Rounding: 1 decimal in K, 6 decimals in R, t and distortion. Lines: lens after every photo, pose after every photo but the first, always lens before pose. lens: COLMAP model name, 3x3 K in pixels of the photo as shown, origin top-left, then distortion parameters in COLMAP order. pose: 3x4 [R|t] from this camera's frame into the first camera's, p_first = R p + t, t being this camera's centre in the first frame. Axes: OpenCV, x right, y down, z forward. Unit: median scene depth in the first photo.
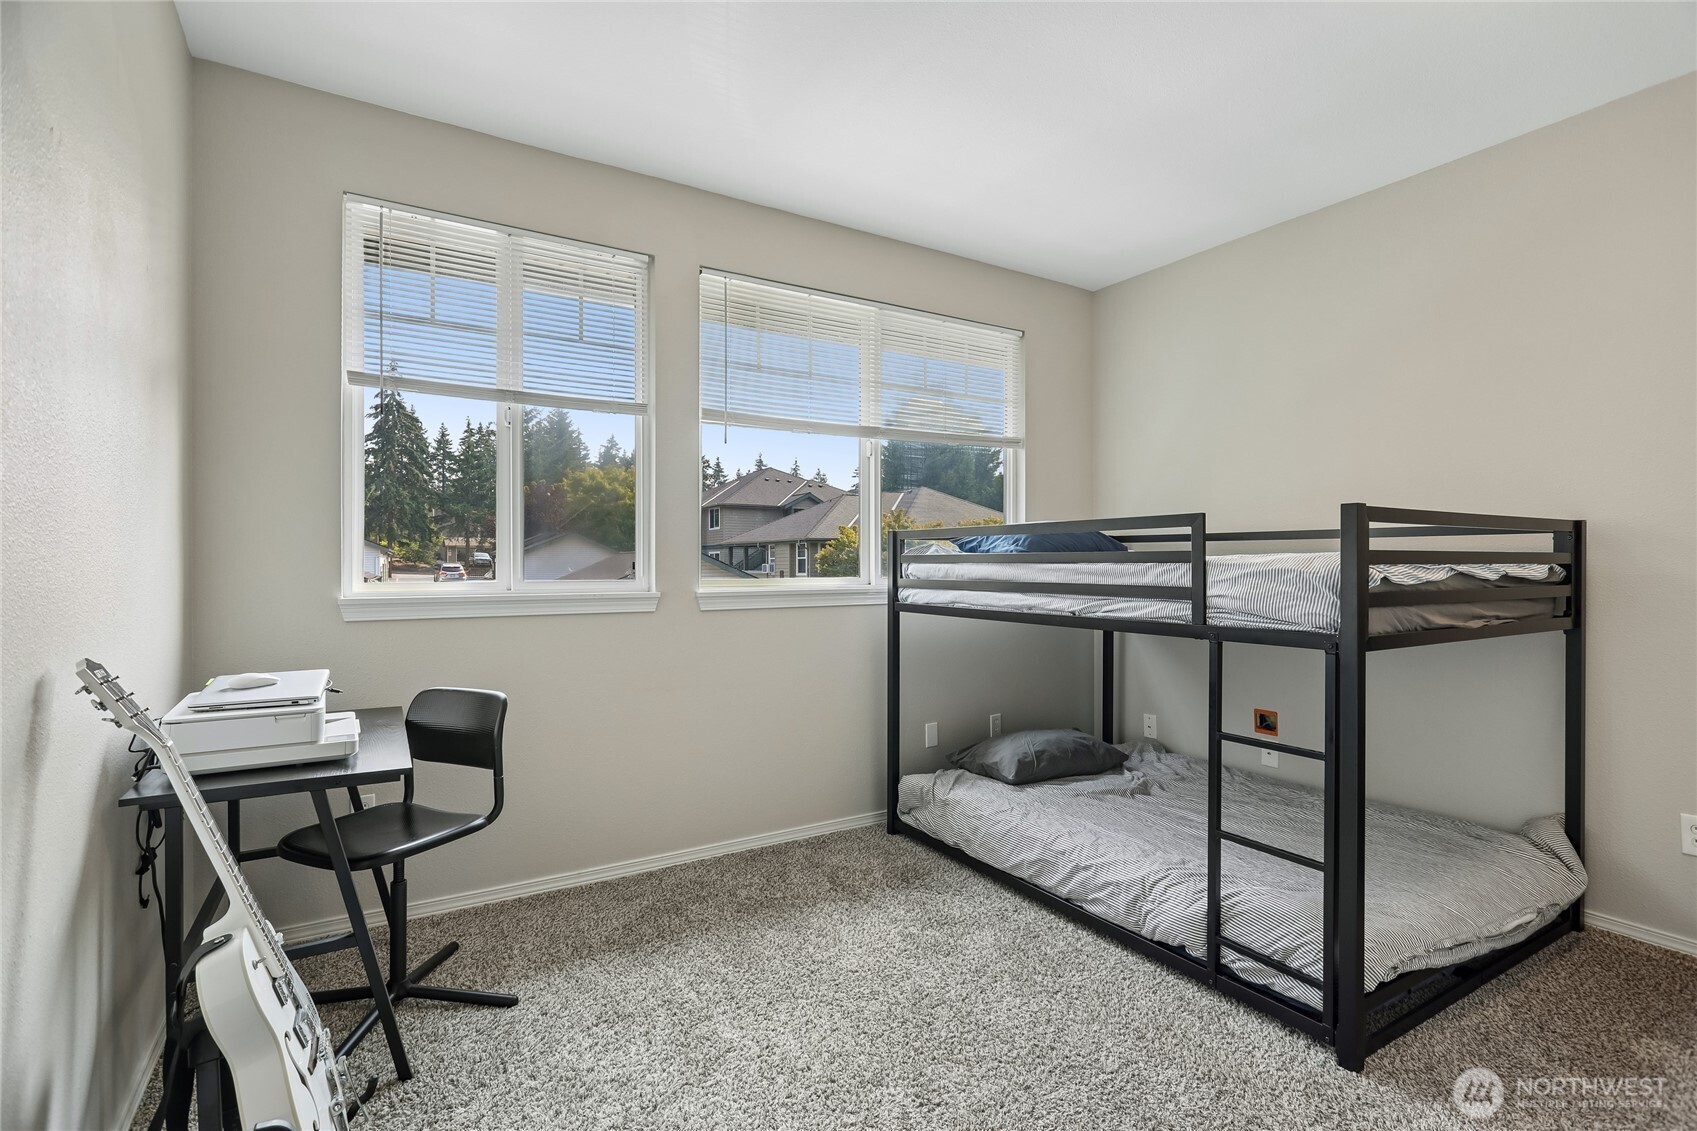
lens RADIAL K [[805.6, 0, 852.1], [0, 805.6, 566.0], [0, 0, 1]] dist [-0.007800, 0.003362]
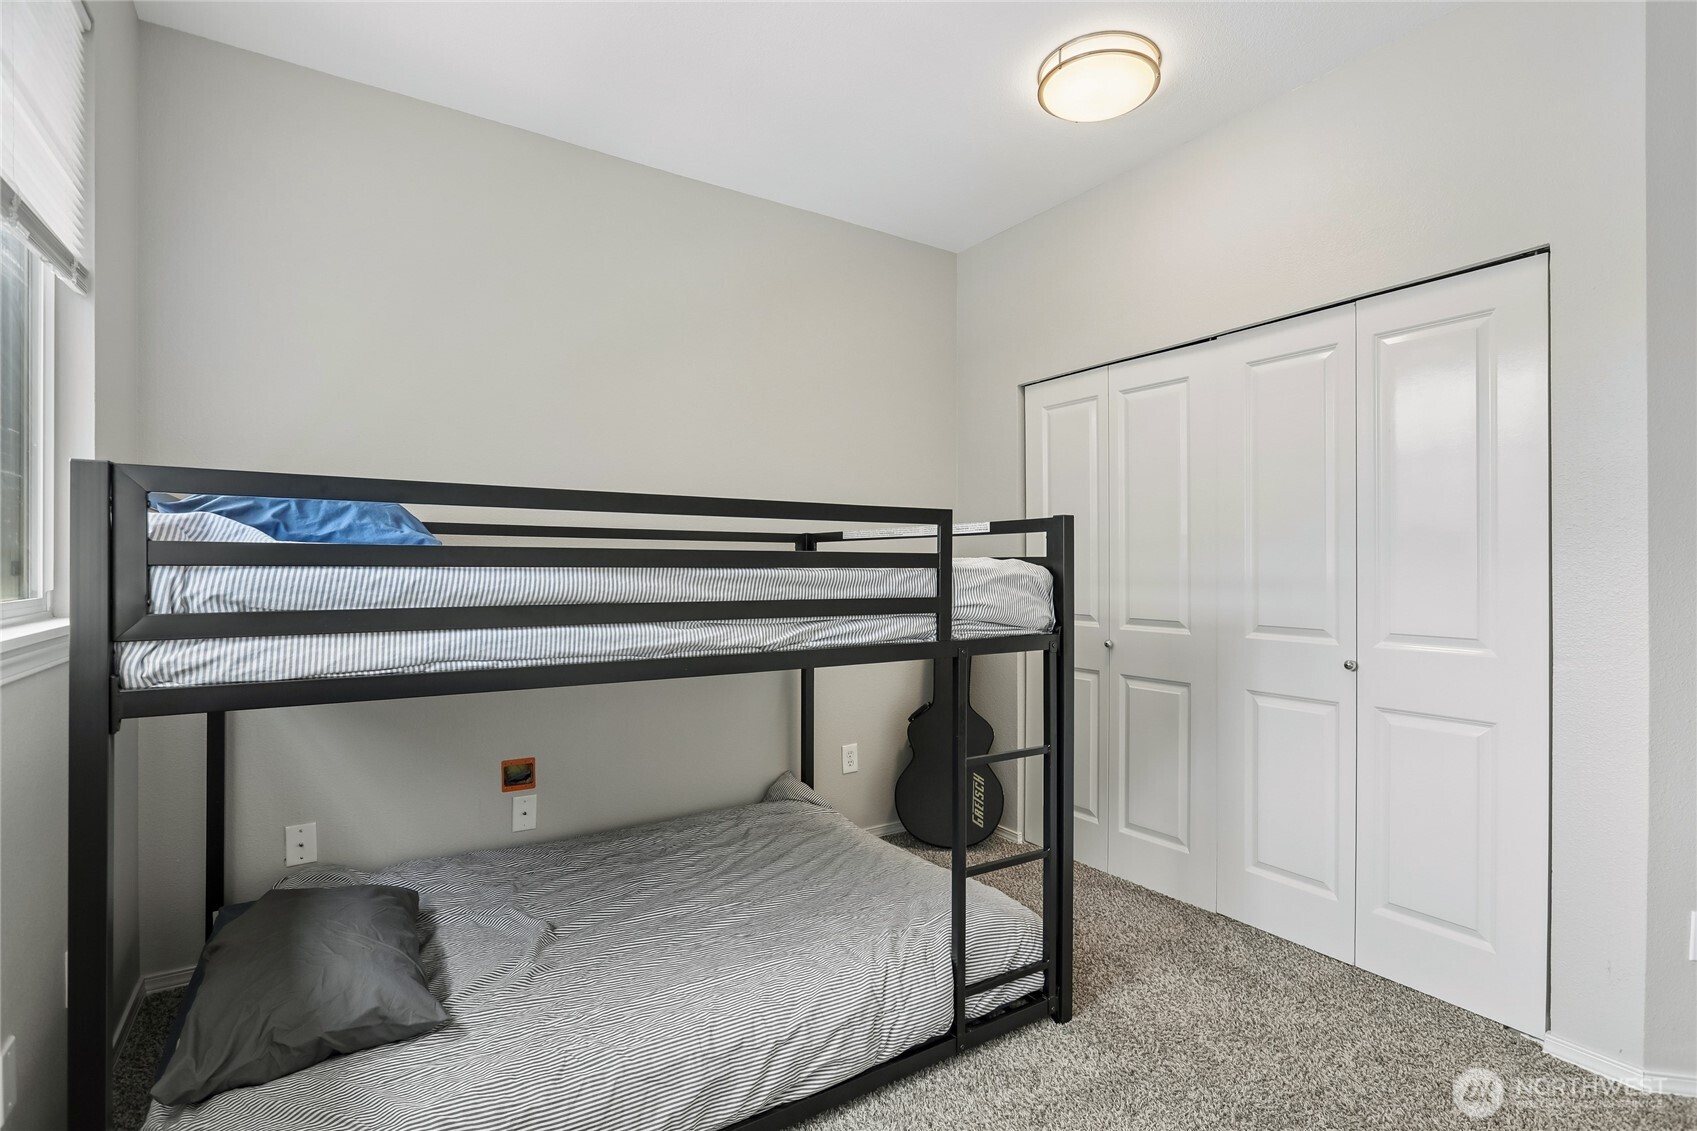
lens RADIAL K [[805.6, 0, 852.3], [0, 805.6, 564.1], [0, 0, 1]] dist [-0.007800, 0.003362]
pose [[-0.027907, 0.004134, 0.999602, -0.403147], [0.000410, 0.999991, -0.004124, -0.004567], [-0.999610, 0.000295, -0.027908, 1.079918]]
